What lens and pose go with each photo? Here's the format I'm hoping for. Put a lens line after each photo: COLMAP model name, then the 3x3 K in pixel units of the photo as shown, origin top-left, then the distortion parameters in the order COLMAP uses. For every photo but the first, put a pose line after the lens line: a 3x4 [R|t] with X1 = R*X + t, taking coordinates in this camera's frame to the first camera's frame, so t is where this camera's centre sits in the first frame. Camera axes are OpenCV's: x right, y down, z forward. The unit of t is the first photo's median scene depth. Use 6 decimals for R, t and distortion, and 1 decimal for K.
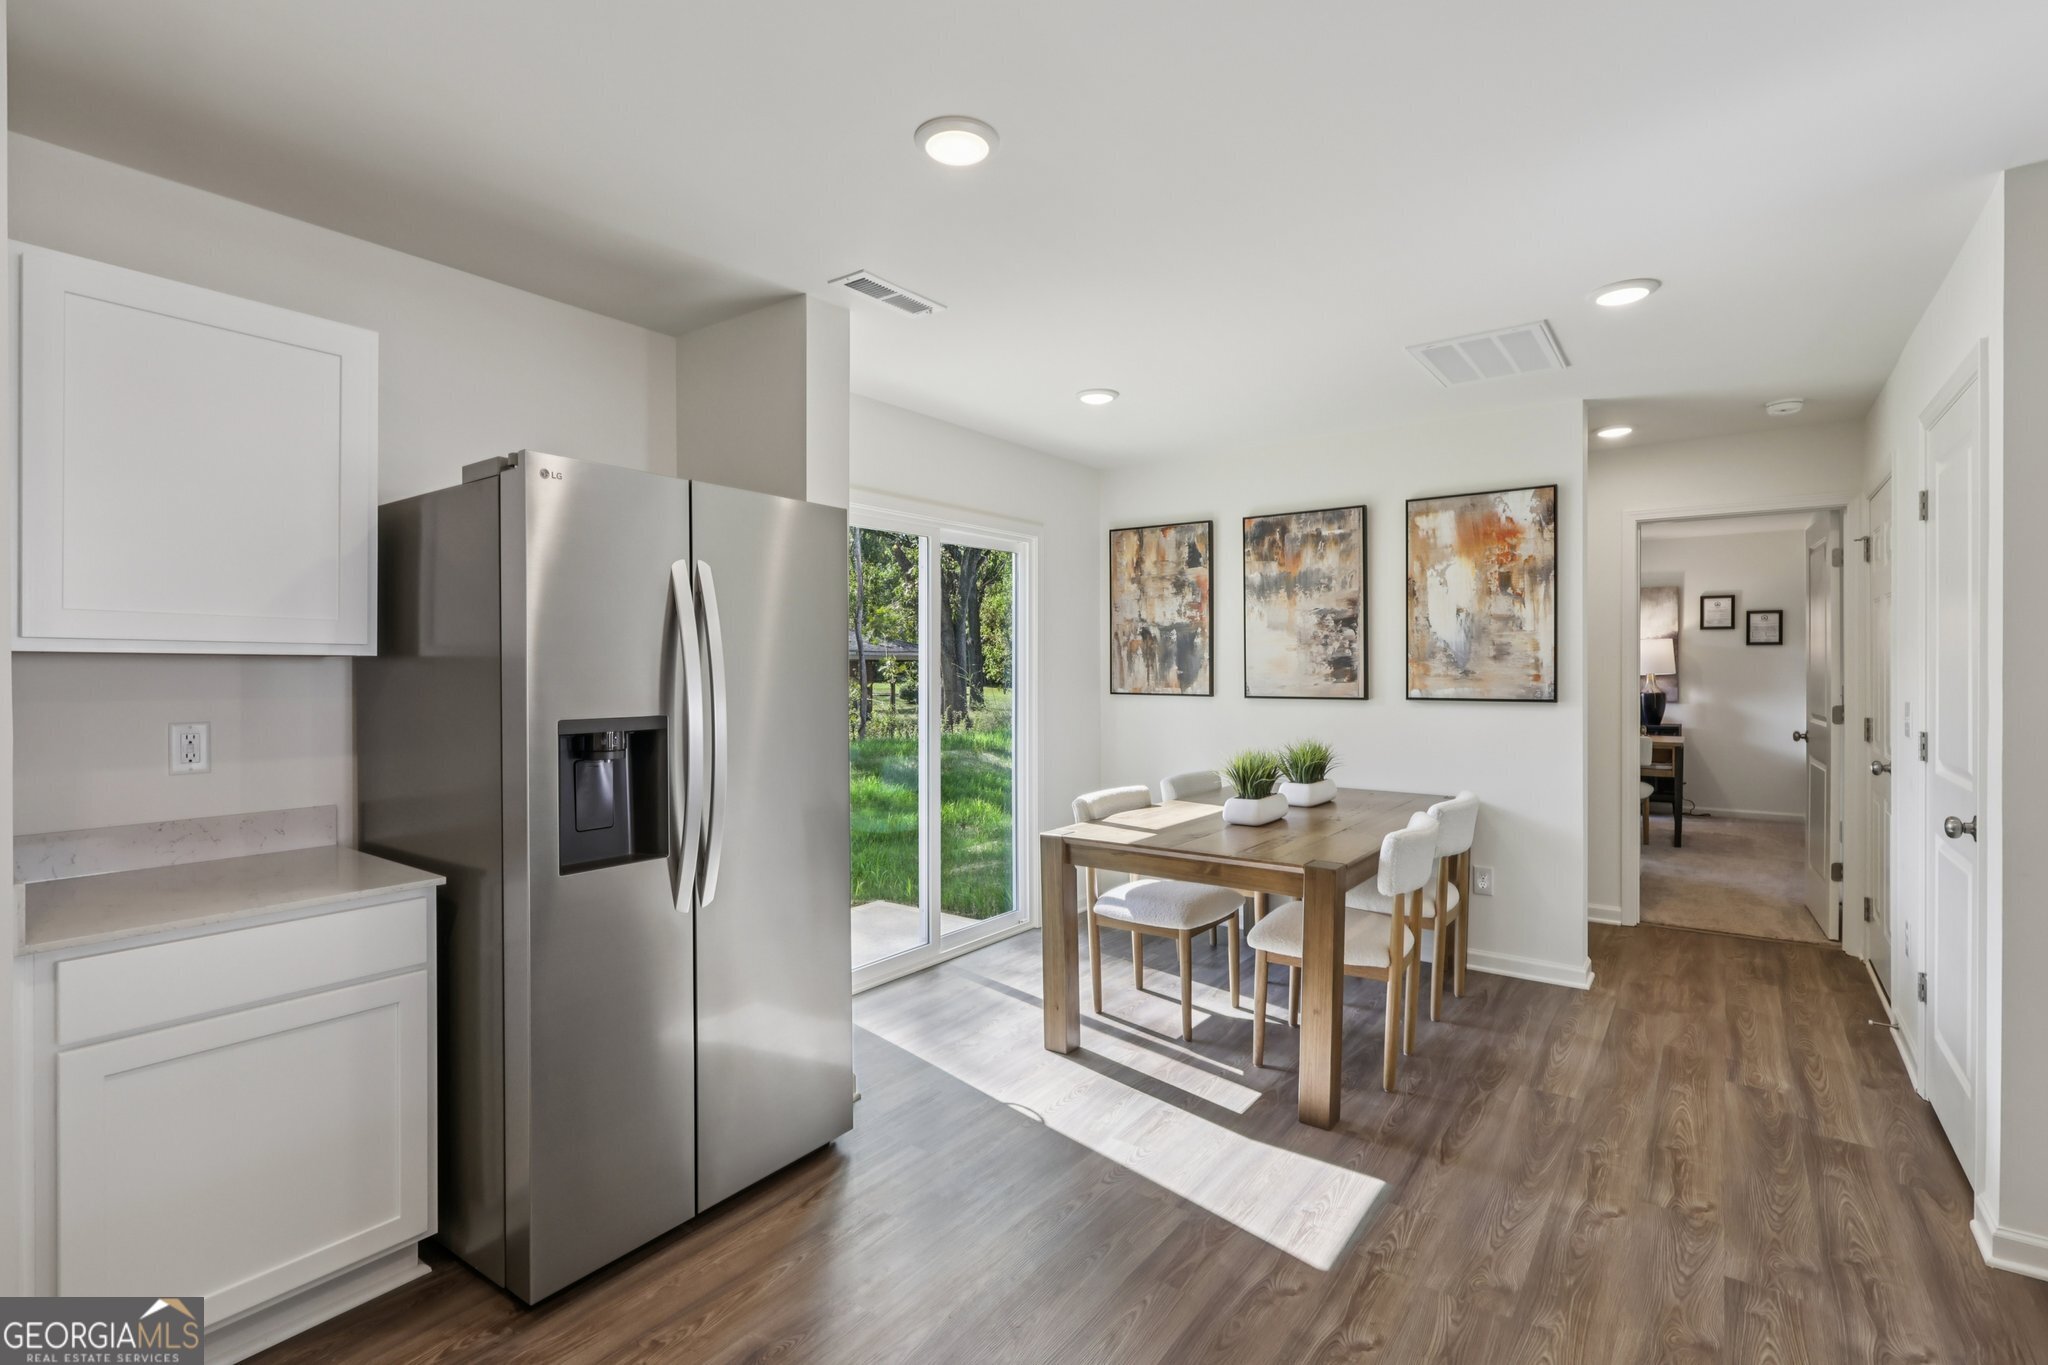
lens RADIAL K [[951.7, 0, 1021.3], [0, 951.7, 676.8], [0, 0, 1]] dist [0.000916, 0.000243]
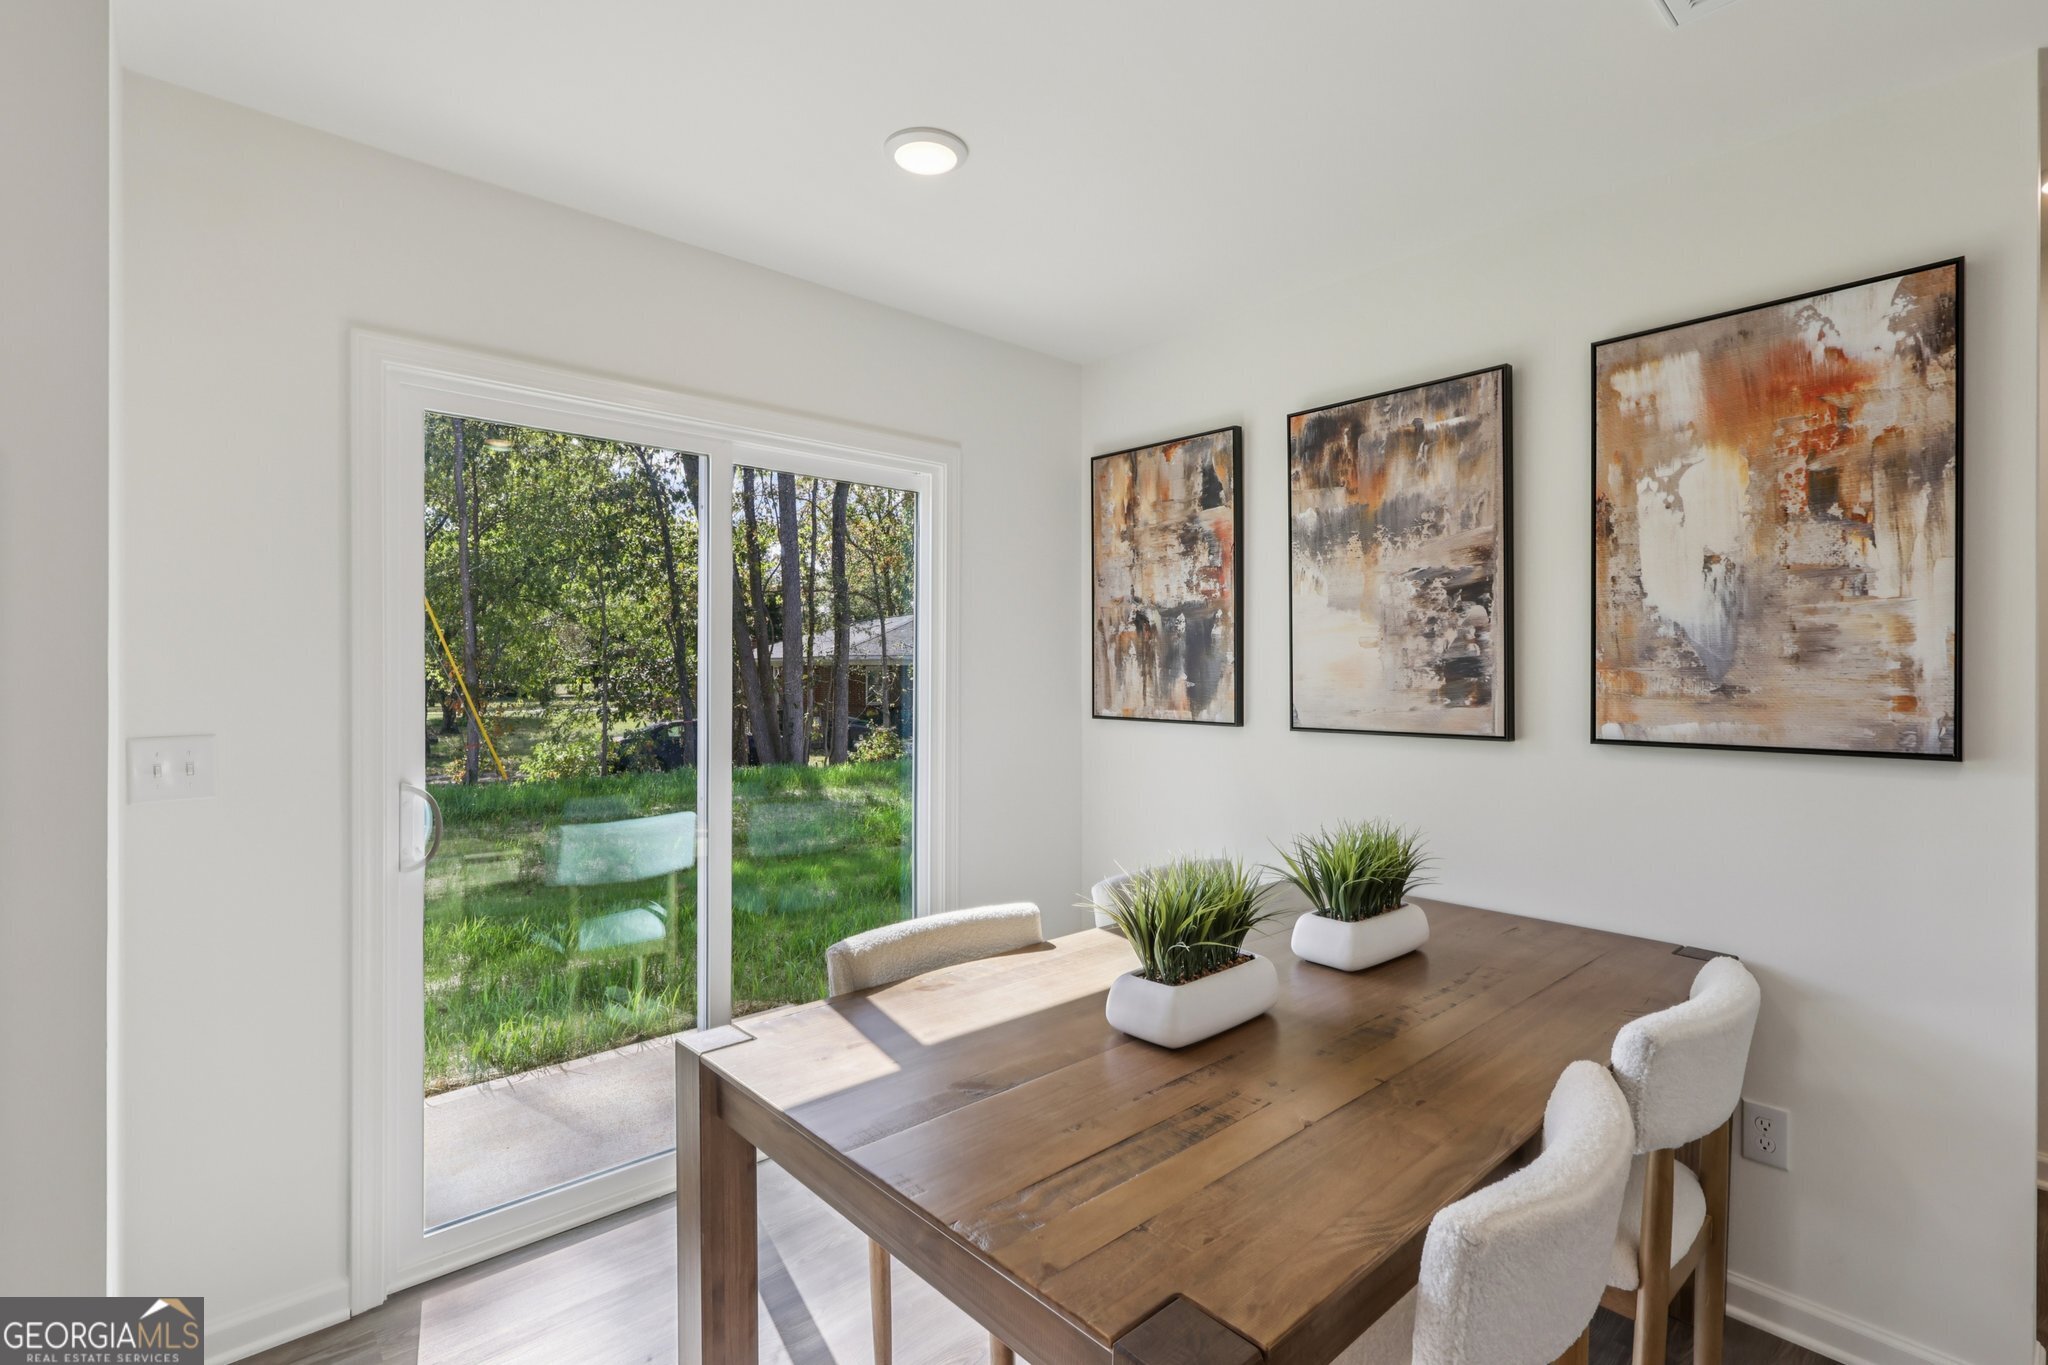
lens RADIAL K [[951.7, 0, 1027.3], [0, 951.7, 680.9], [0, 0, 1]] dist [0.000916, 0.000243]
pose [[0.980611, 0.003395, -0.195936, 0.205415], [-0.003627, 0.999993, -0.000826, -0.006970], [0.195931, 0.001520, 0.980616, 0.437997]]
